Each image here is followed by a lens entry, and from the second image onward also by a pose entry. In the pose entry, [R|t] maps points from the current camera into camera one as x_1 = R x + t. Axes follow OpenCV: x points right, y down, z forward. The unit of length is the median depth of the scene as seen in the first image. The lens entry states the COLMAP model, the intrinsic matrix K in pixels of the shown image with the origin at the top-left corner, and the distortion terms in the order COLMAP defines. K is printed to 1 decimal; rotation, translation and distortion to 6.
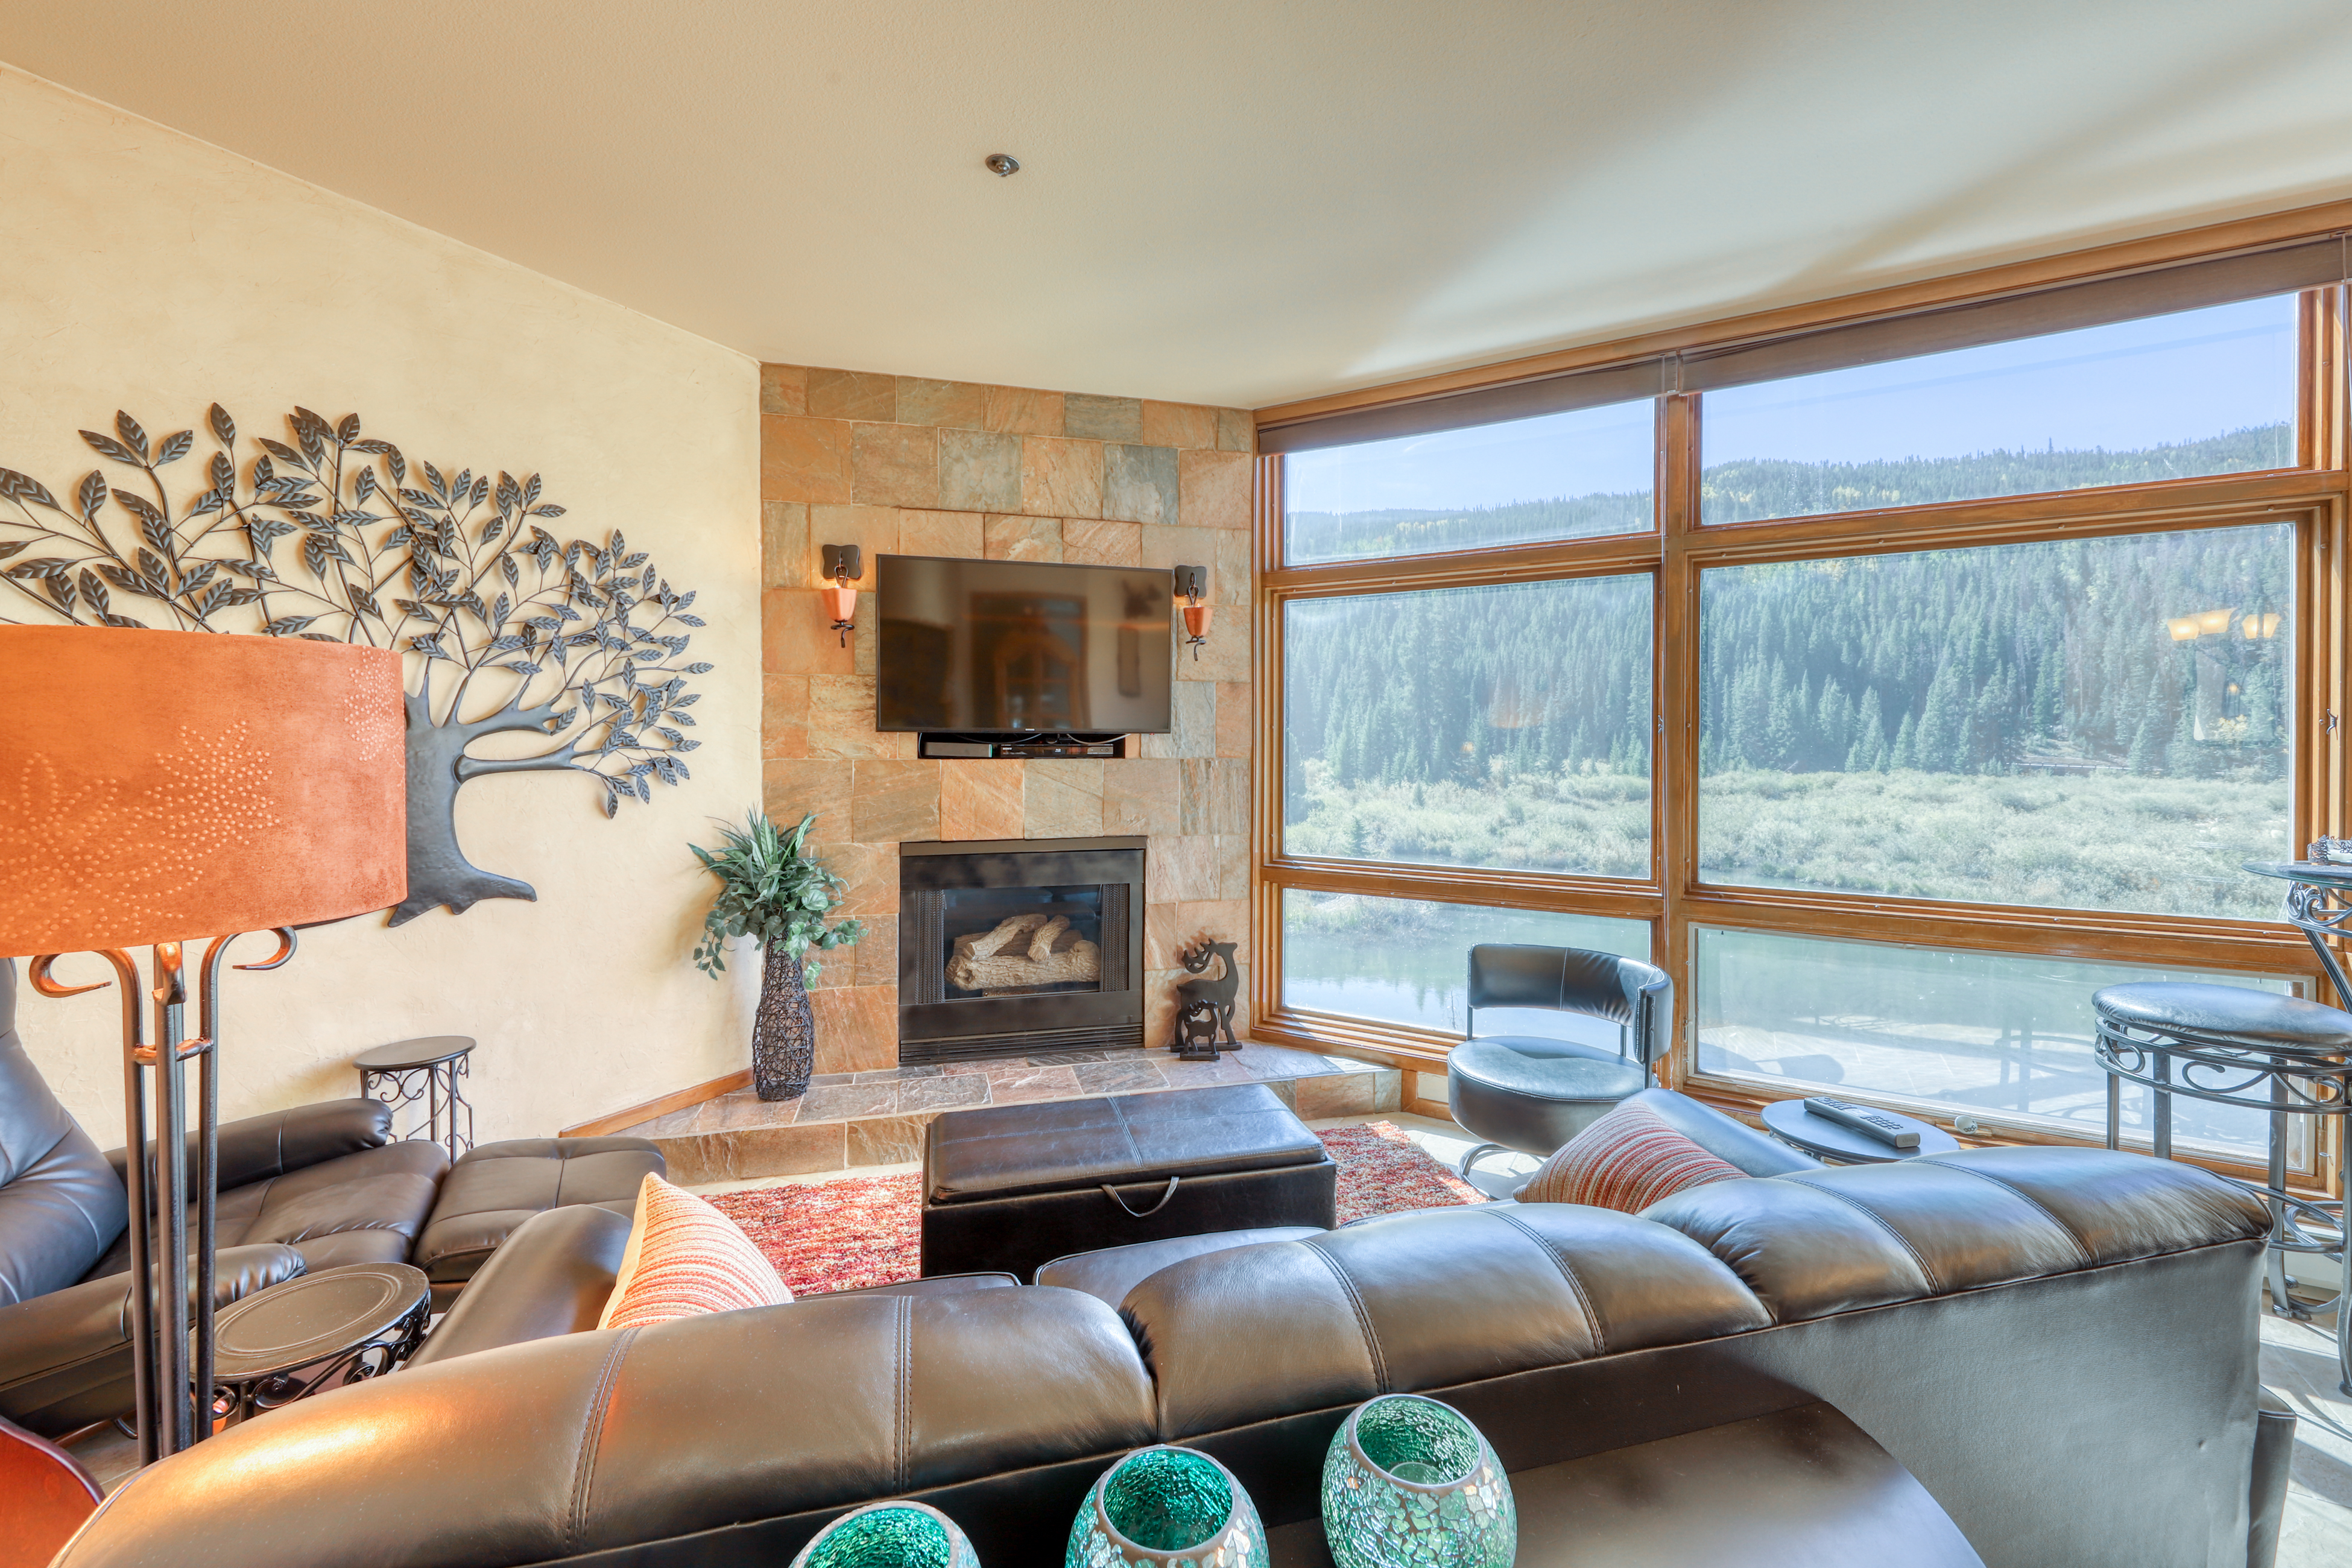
lens RADIAL K [[938.6, 0, 1167.0], [0, 938.6, 749.4], [0, 0, 1]] dist [0.000100, -0.000053]
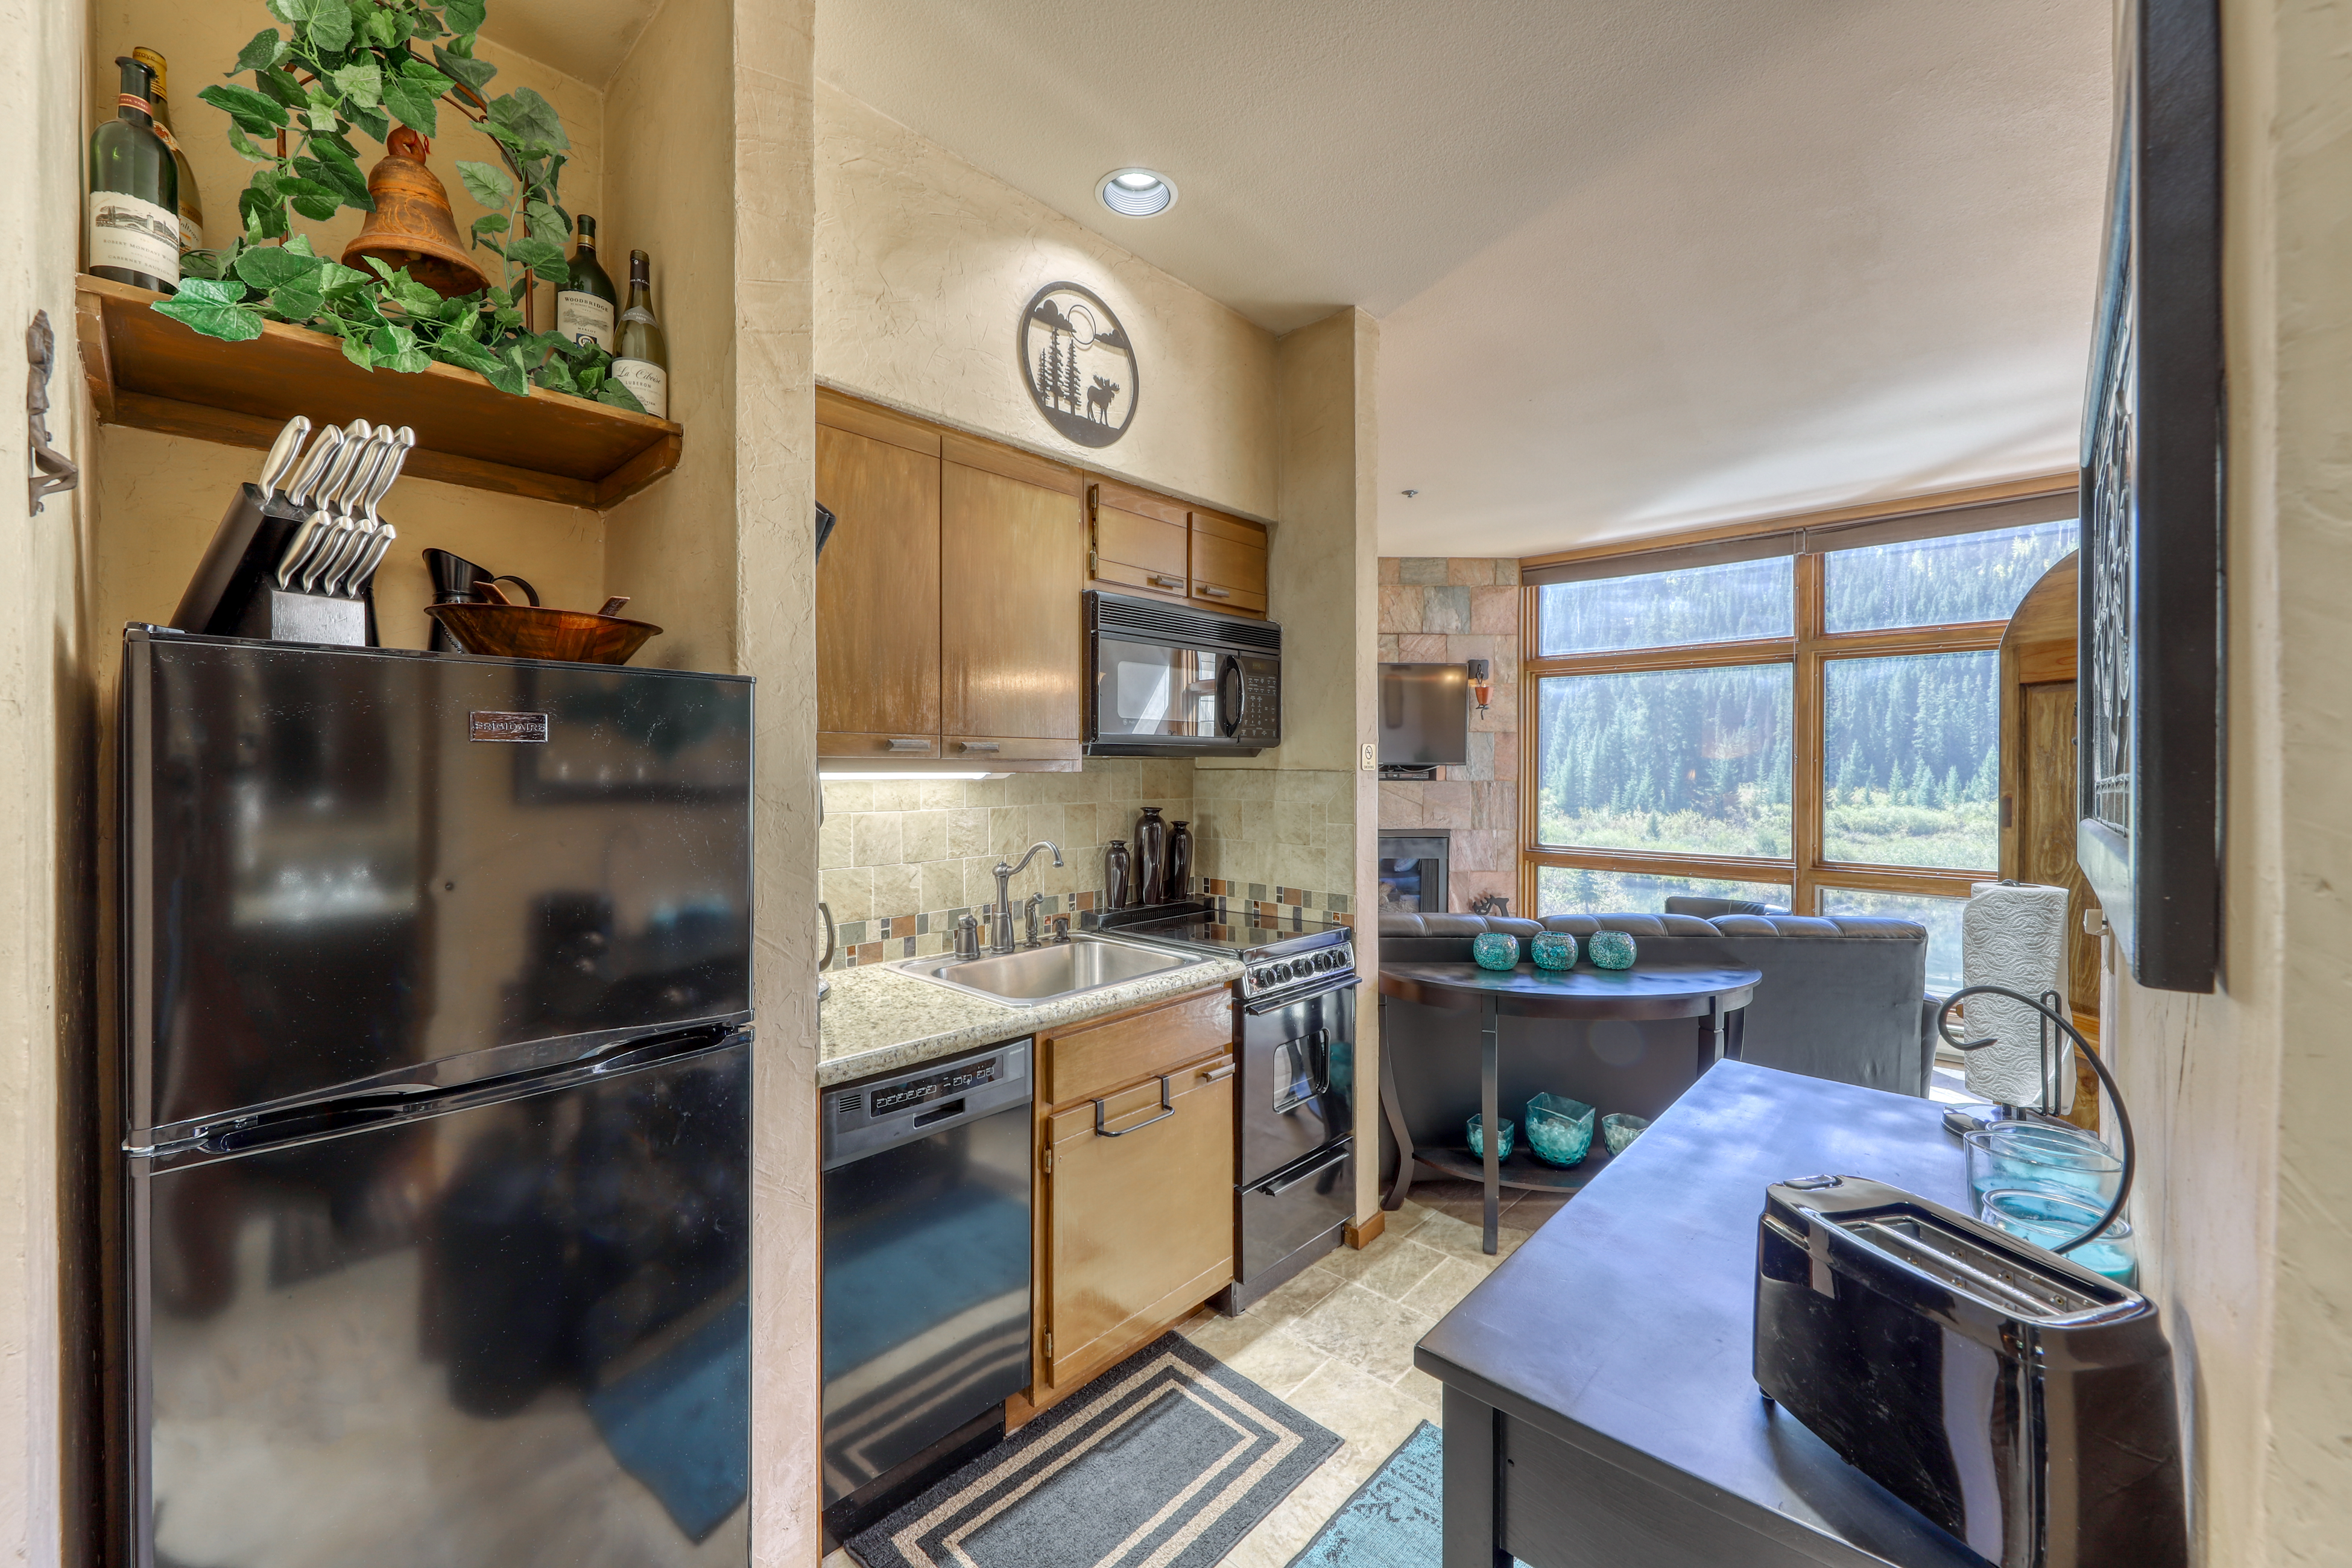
lens RADIAL K [[936.2, 0, 1178.4], [0, 936.2, 770.7], [0, 0, 1]] dist [0.002195, 0.000119]
pose [[0.978459, -0.000306, -0.206441, -0.166181], [-0.001030, 0.999979, -0.006361, 0.003677], [0.206439, 0.006437, 0.978438, -0.753916]]
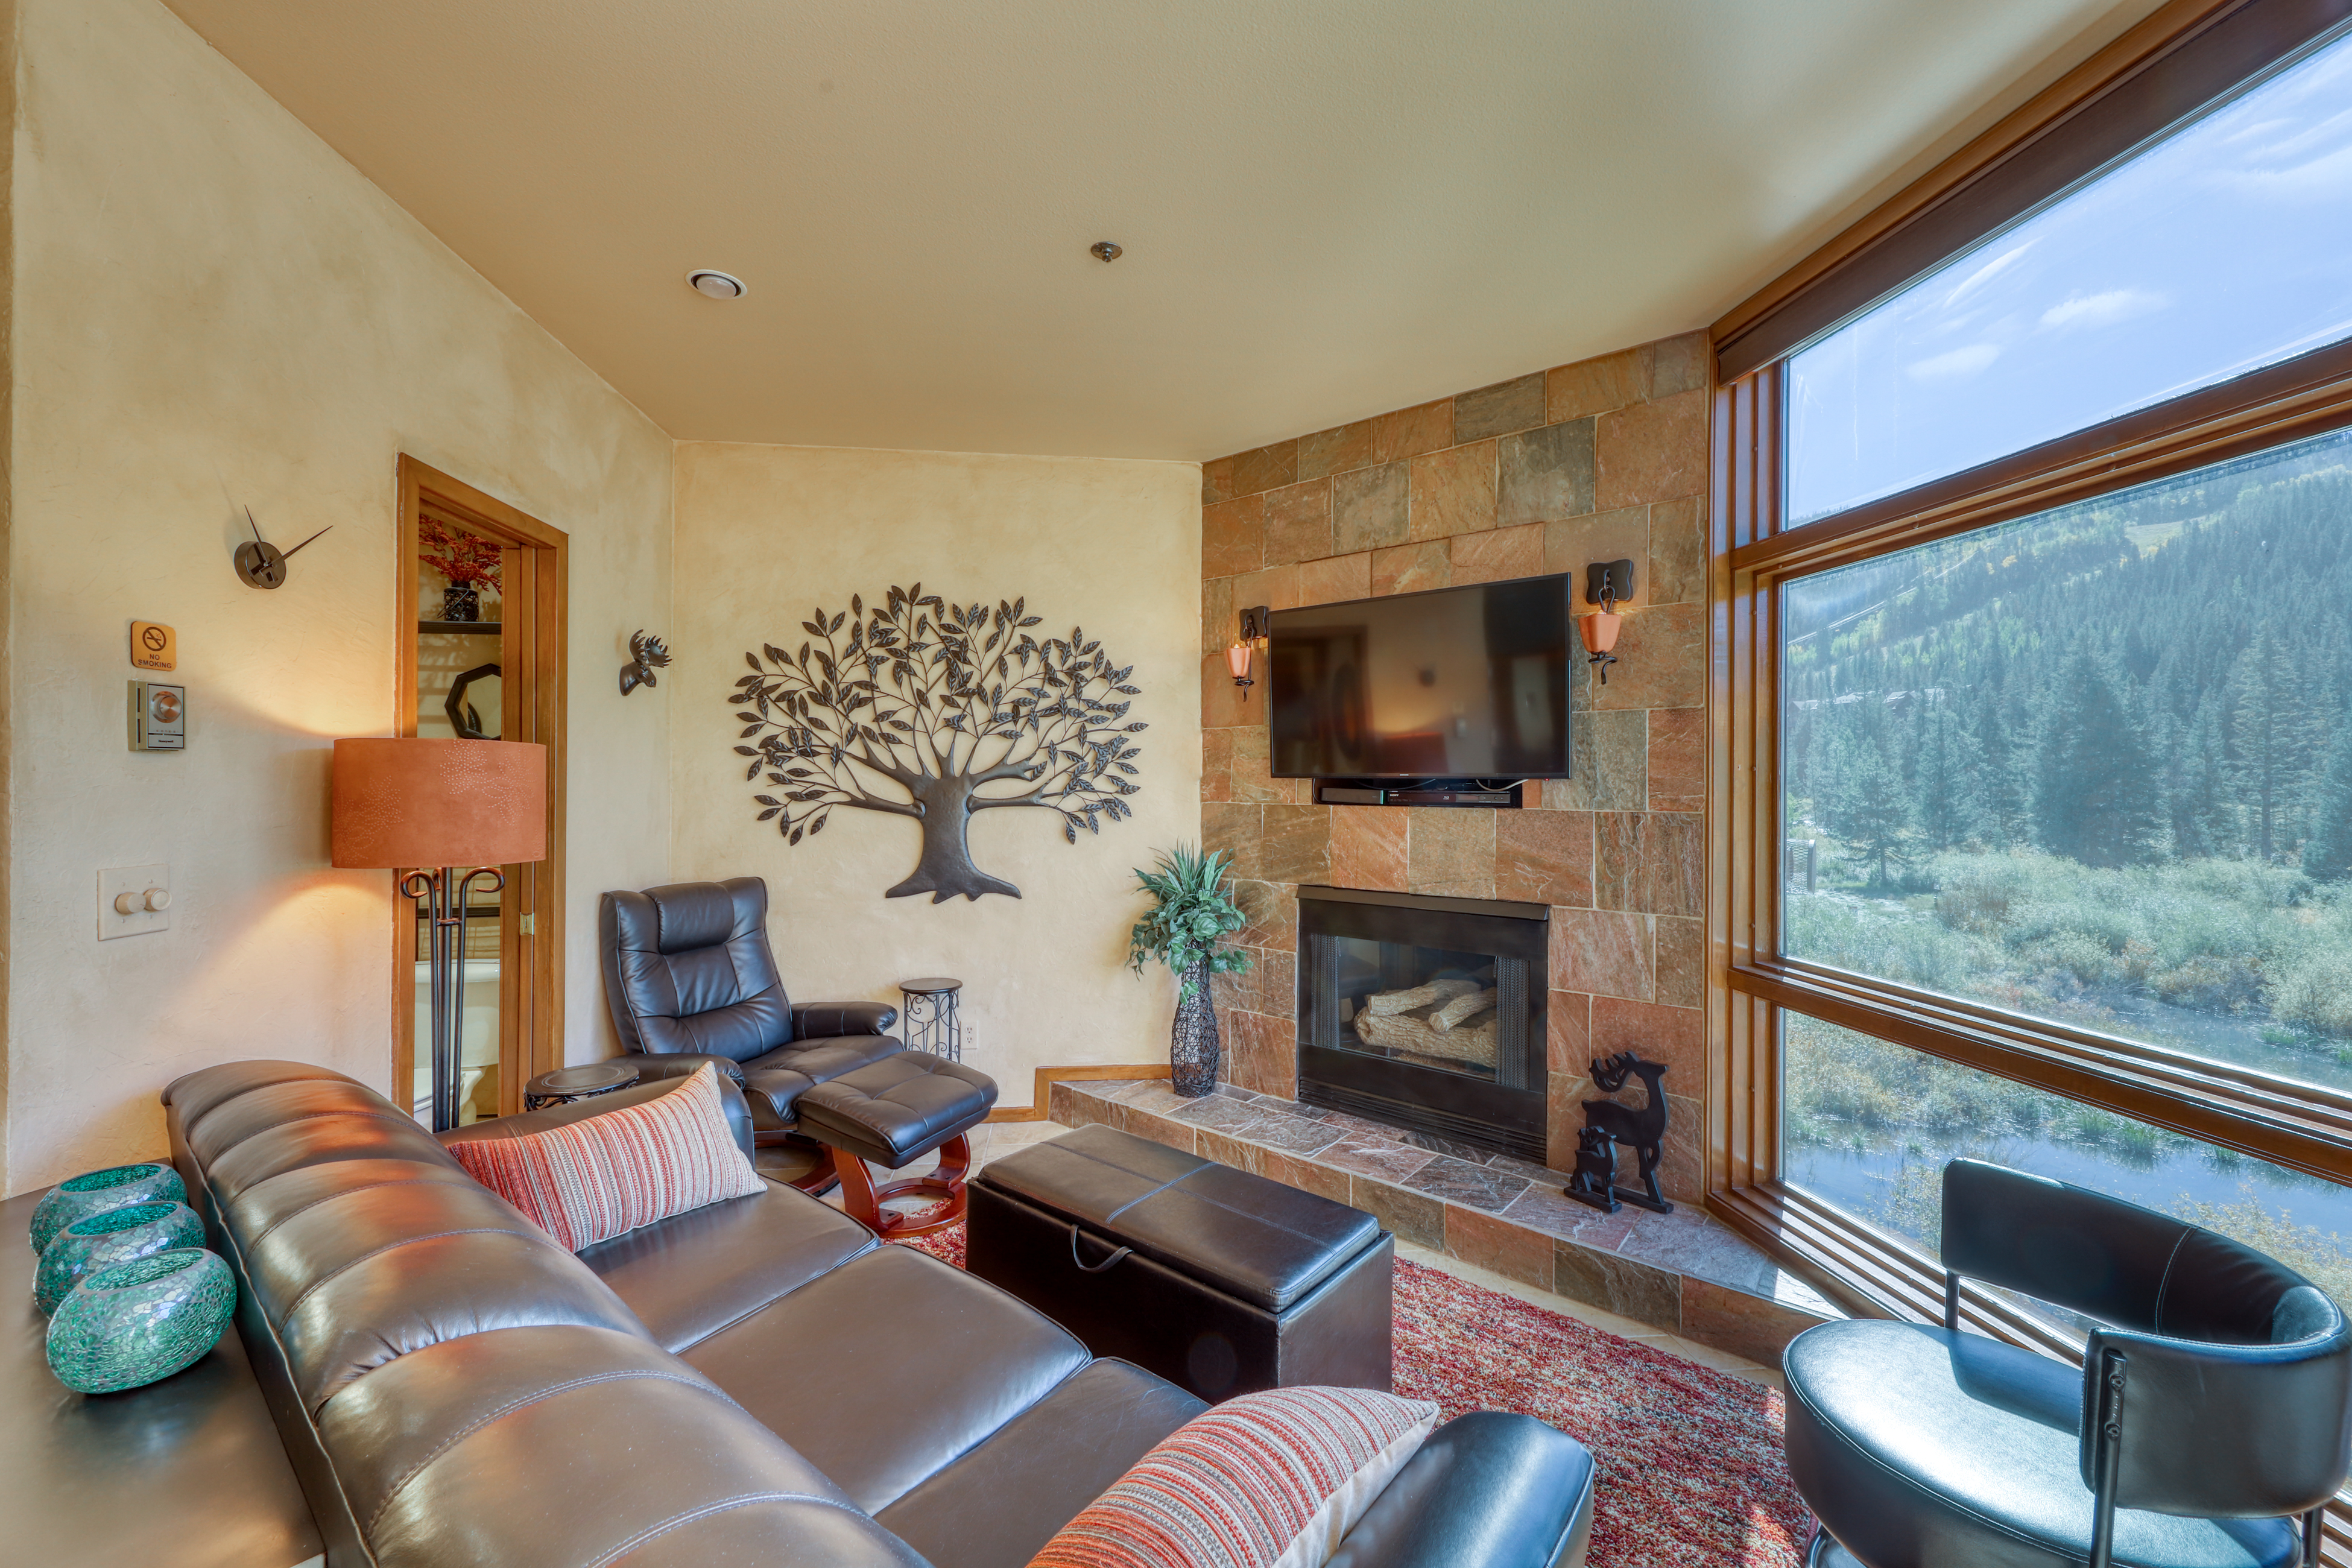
lens RADIAL K [[932.0, 0, 1176.0], [0, 932.0, 784.0], [0, 0, 1]] dist [0.014269, -0.000021]
pose [[0.591762, 0.001284, -0.806112, 0.502101], [-0.011297, 0.999914, -0.006701, -0.003924], [0.806034, 0.013072, 0.591725, 0.298230]]
